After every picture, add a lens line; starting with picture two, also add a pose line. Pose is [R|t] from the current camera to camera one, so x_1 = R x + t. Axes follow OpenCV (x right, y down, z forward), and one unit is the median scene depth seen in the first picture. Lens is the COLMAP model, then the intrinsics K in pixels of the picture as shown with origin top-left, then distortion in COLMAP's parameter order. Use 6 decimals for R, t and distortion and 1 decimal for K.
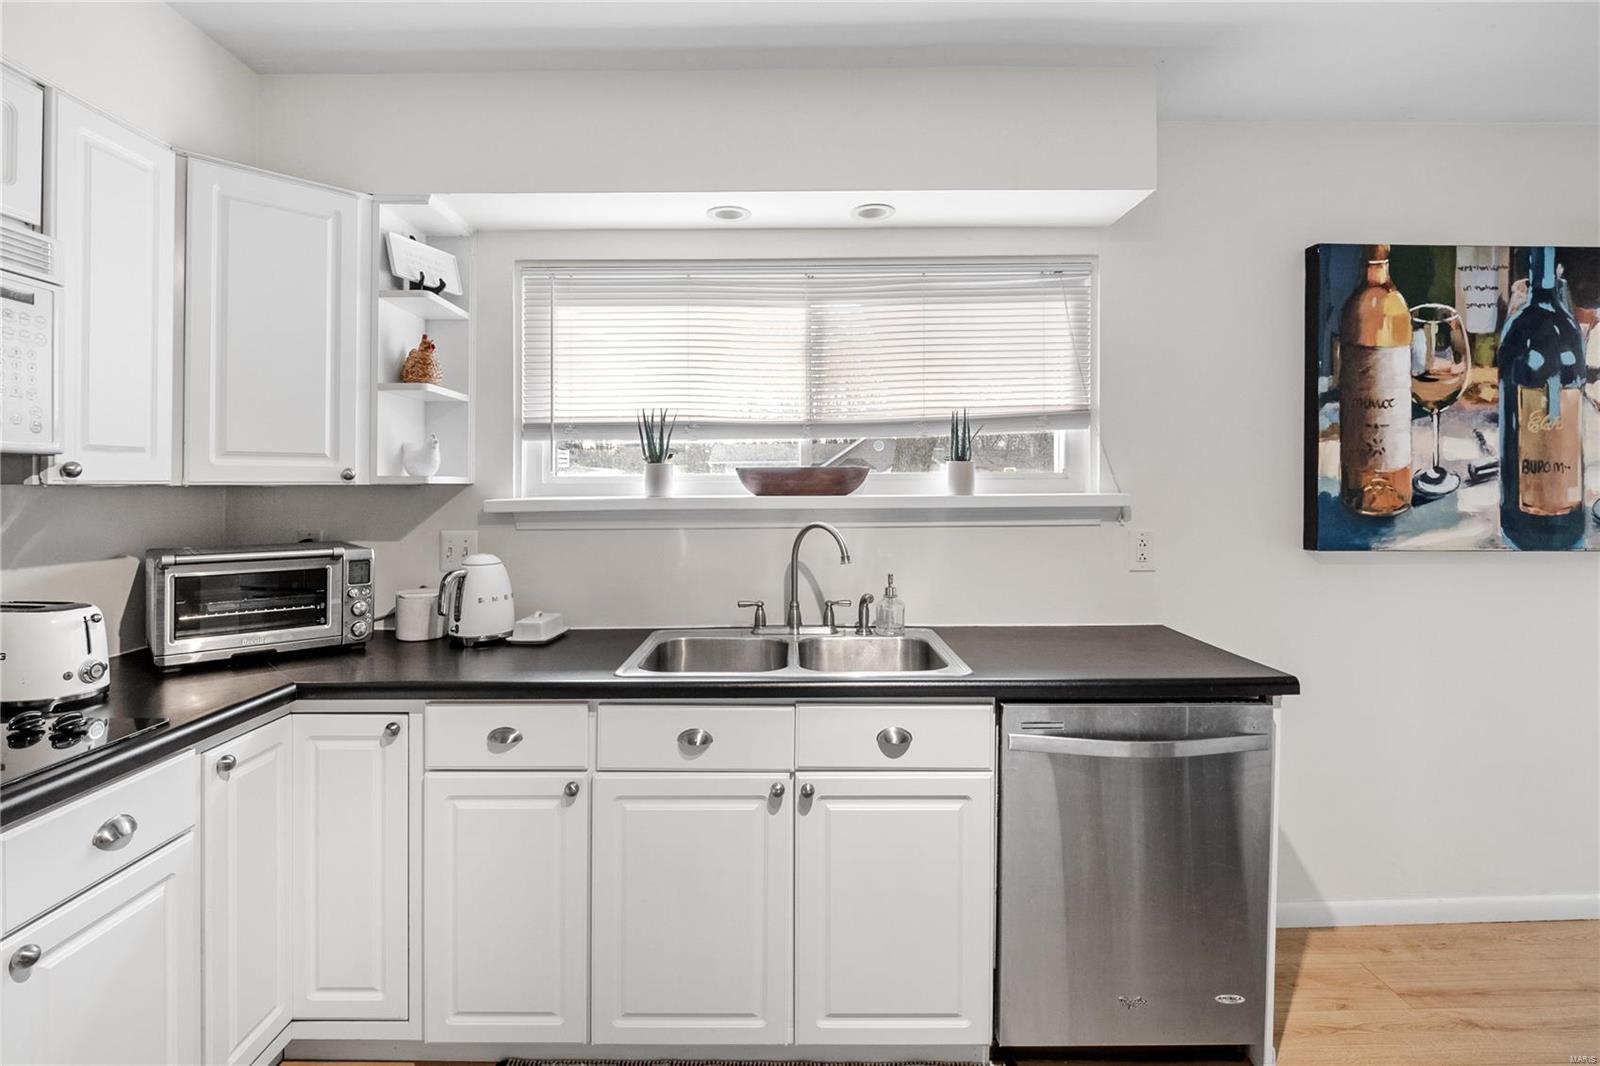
lens RADIAL K [[751.5, 0, 781.0], [0, 751.5, 497.2], [0, 0, 1]] dist [-0.006249, -0.003458]
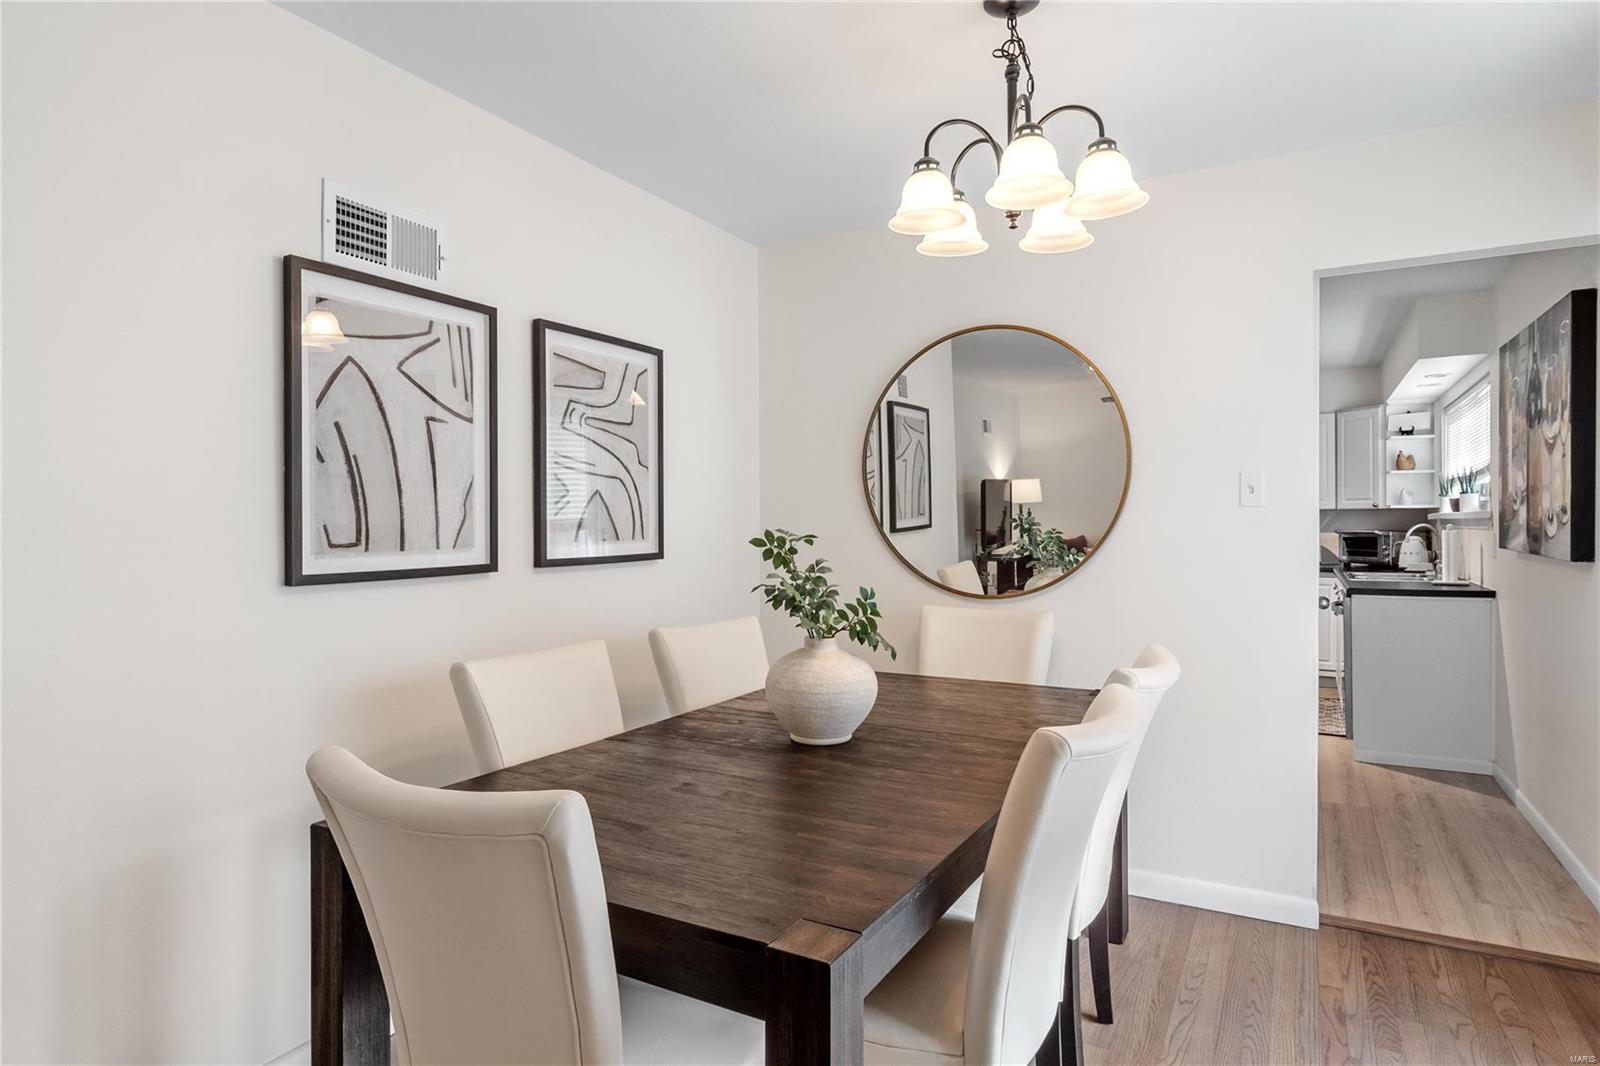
lens RADIAL K [[883.9, 0, 796.4], [0, 883.9, 527.4], [0, 0, 1]] dist [0.002883, 0.000383]
pose [[-0.491257, 0.014250, -0.870898, 3.137529], [-0.000171, 0.999865, 0.016457, 0.000031], [0.871014, 0.008234, -0.491189, 0.661405]]
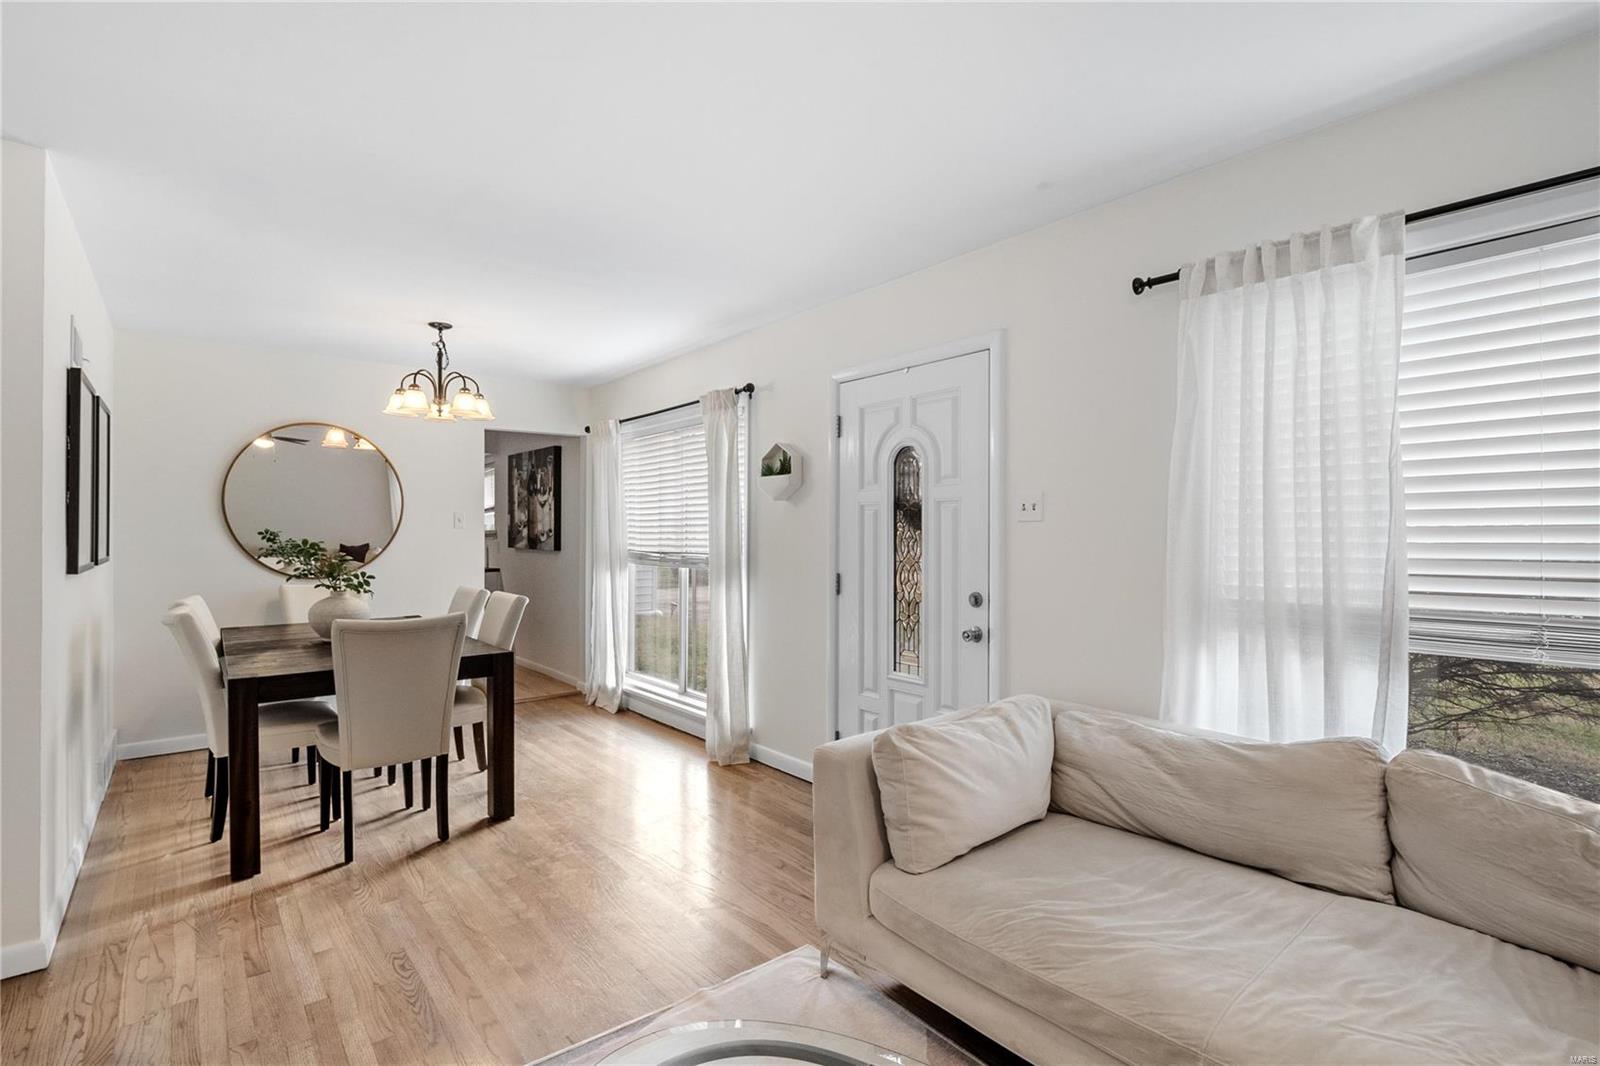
lens RADIAL K [[751.5, 0, 830.7], [0, 751.5, 552.2], [0, 0, 1]] dist [-0.006249, -0.003458]
pose [[0.656056, 0.023918, -0.754333, 4.361633], [-0.008472, 0.999668, 0.024330, -0.001109], [0.754664, -0.009571, 0.656041, -0.115773]]
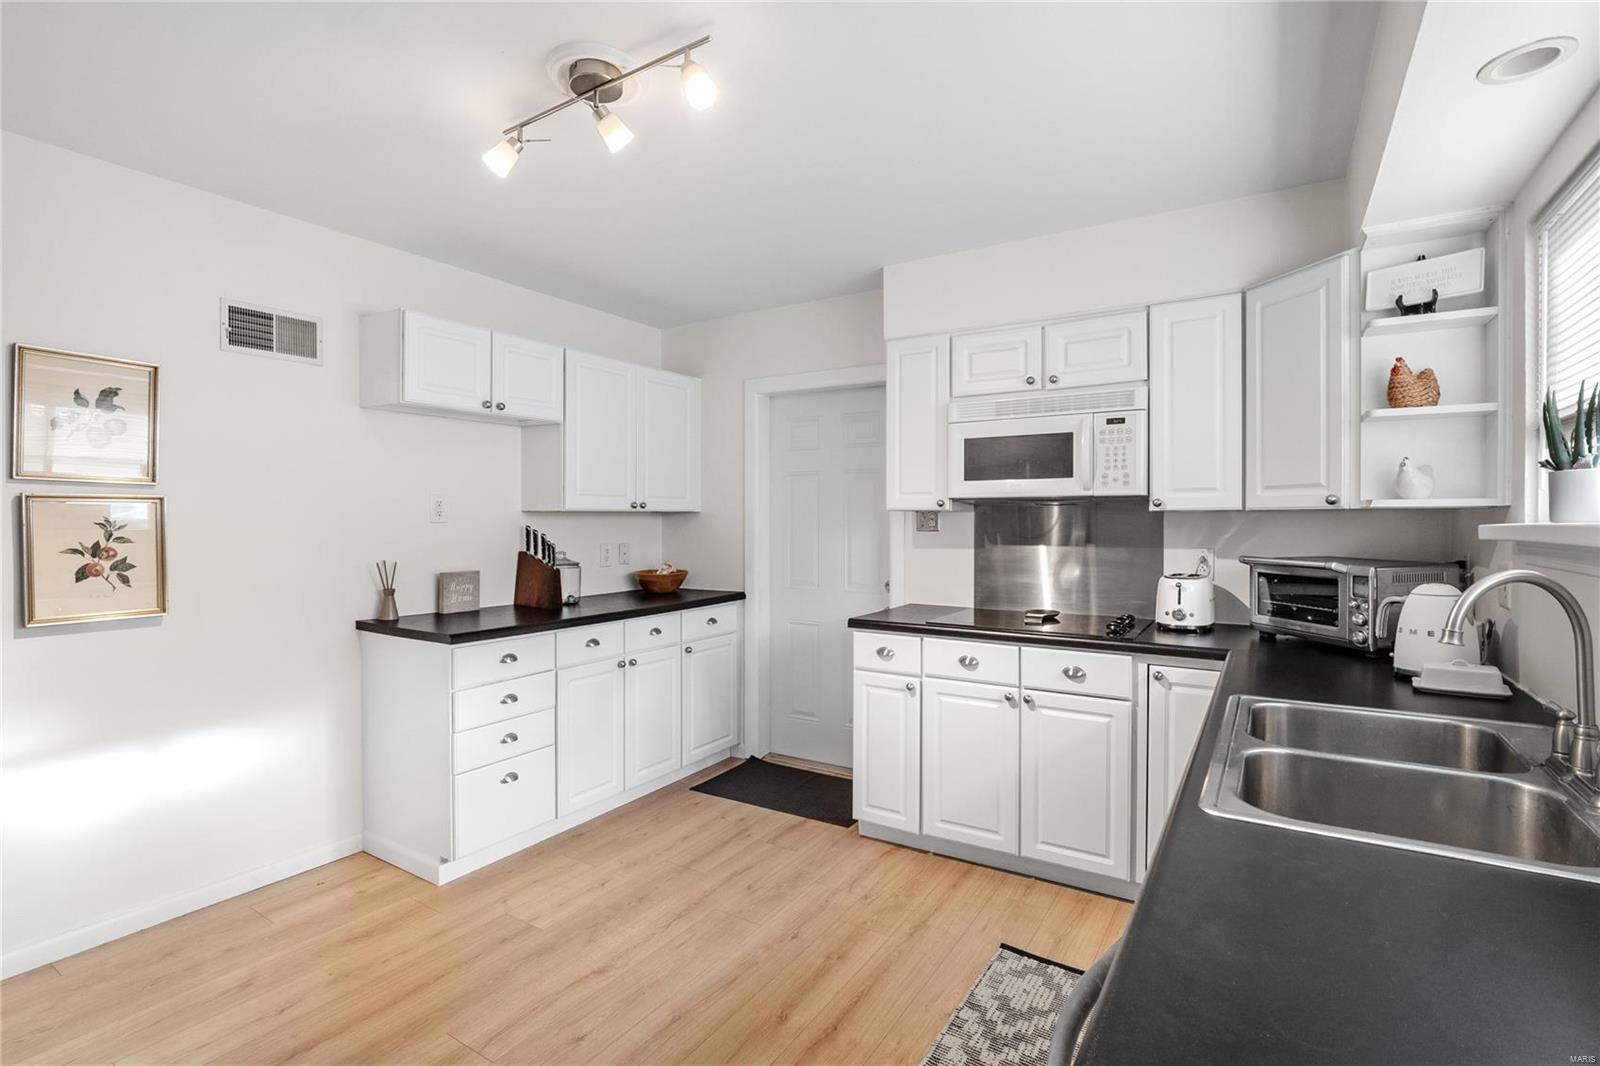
lens RADIAL K [[751.5, 0, 808.0], [0, 751.5, 524.8], [0, 0, 1]] dist [-0.006249, -0.003458]
pose [[-0.520541, 0.009504, -0.853784, 0.757729], [-0.008824, 0.999825, 0.016509, -0.002981], [0.853791, 0.016127, -0.520366, 0.820773]]
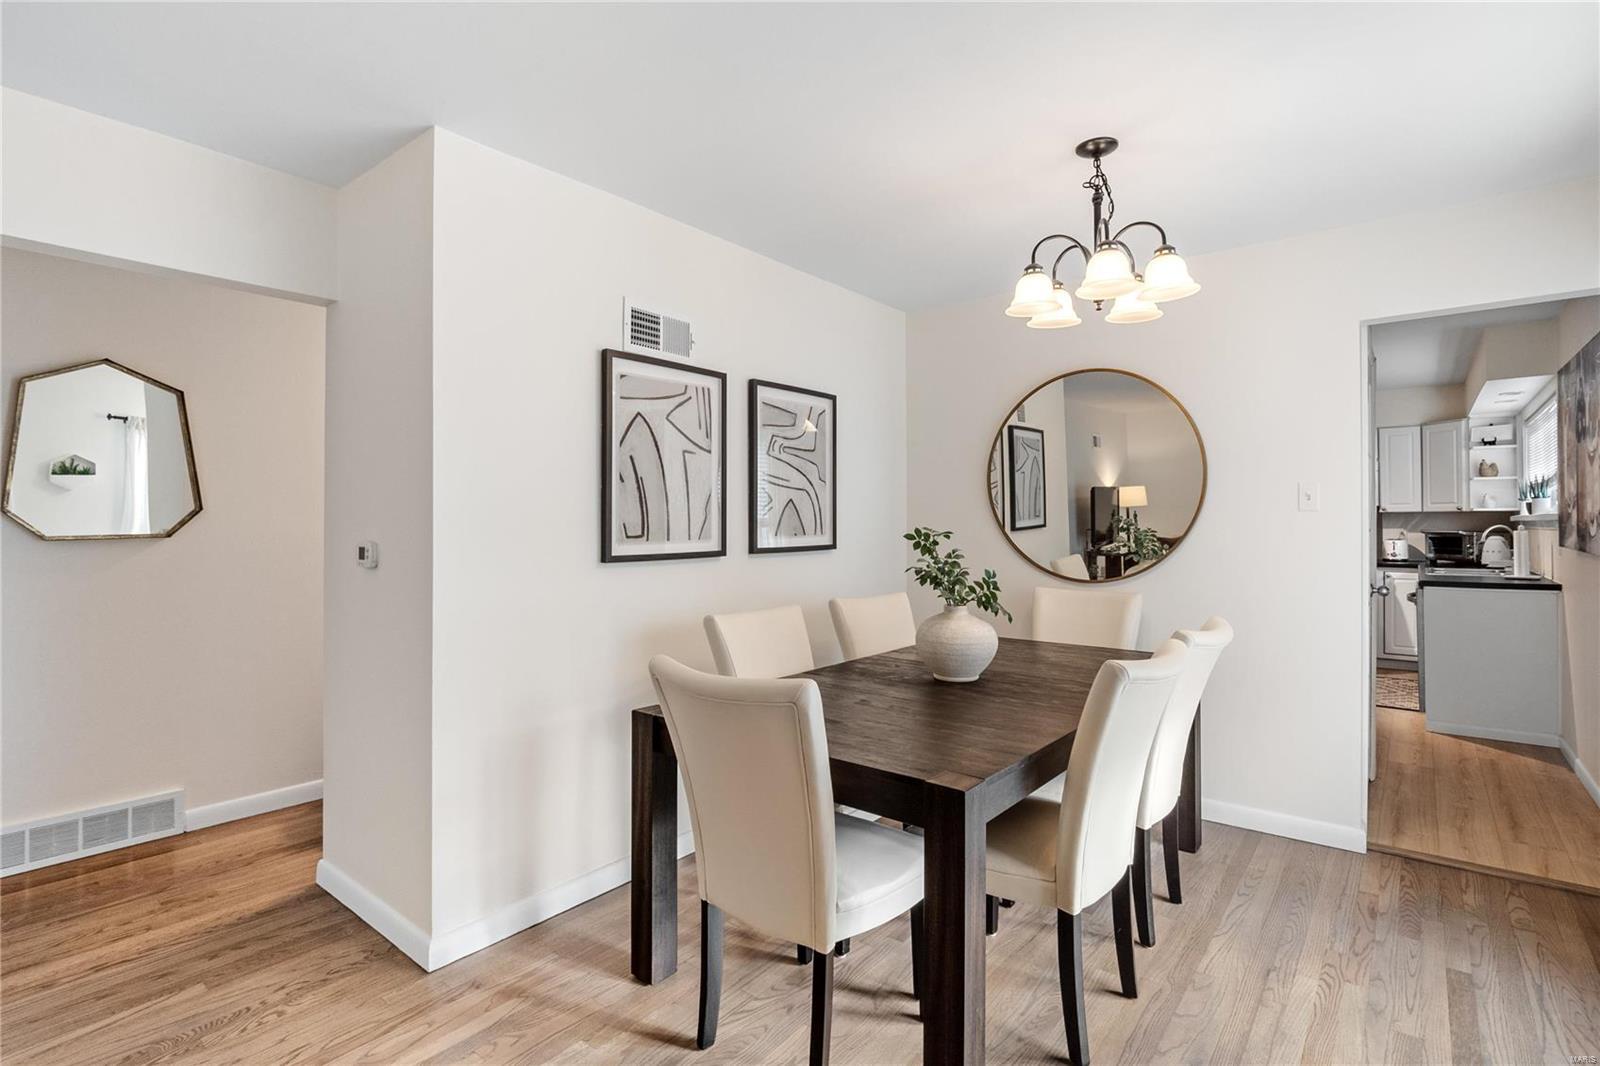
lens RADIAL K [[751.5, 0, 798.7], [0, 751.5, 518.8], [0, 0, 1]] dist [-0.006249, -0.003458]
pose [[-0.633882, 0.004192, -0.773418, 3.330870], [-0.000648, 0.999982, 0.005951, -0.001882], [0.773429, 0.004273, -0.633868, 0.755091]]
